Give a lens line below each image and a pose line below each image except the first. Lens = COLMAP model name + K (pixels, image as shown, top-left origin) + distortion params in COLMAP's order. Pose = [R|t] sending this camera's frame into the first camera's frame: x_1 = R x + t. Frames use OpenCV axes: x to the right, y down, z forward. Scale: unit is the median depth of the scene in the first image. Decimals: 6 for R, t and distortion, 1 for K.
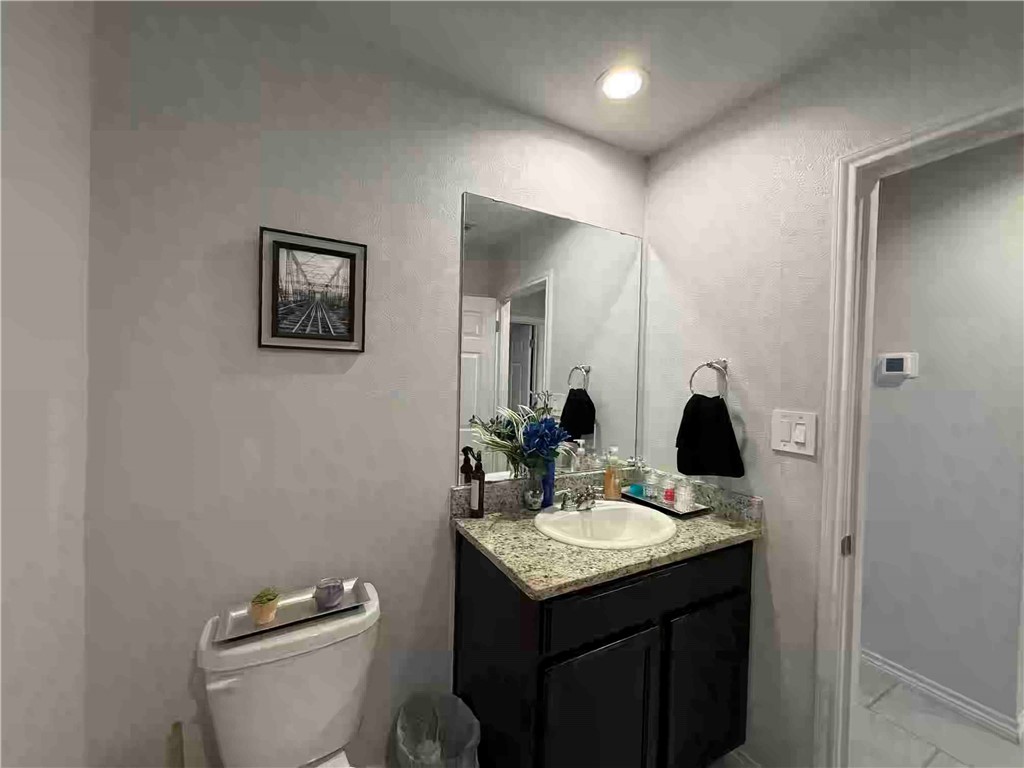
lens RADIAL K [[409.3, 0, 512.1], [0, 409.3, 380.2], [0, 0, 1]] dist [-0.002591, 0.000215]
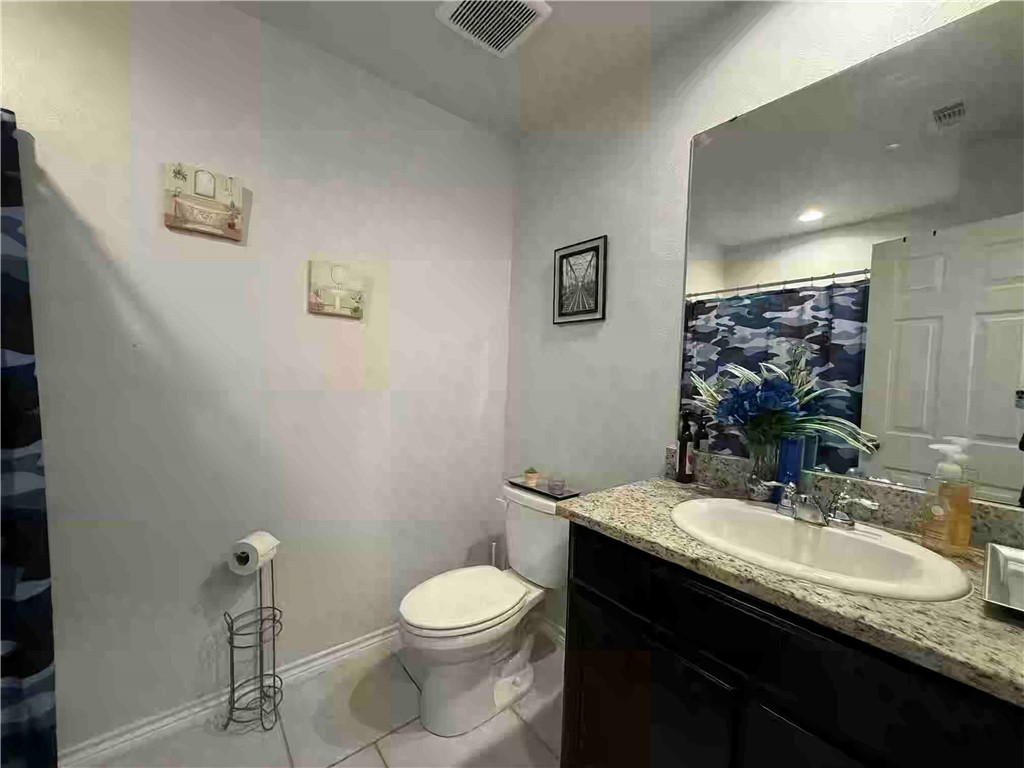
lens RADIAL K [[409.3, 0, 515.8], [0, 409.3, 384.1], [0, 0, 1]] dist [-0.002591, 0.000215]
pose [[0.178252, 0.005797, -0.983968, 0.878783], [-0.038720, 0.999249, -0.001128, 0.150001], [0.983223, 0.038300, 0.178342, 0.531723]]
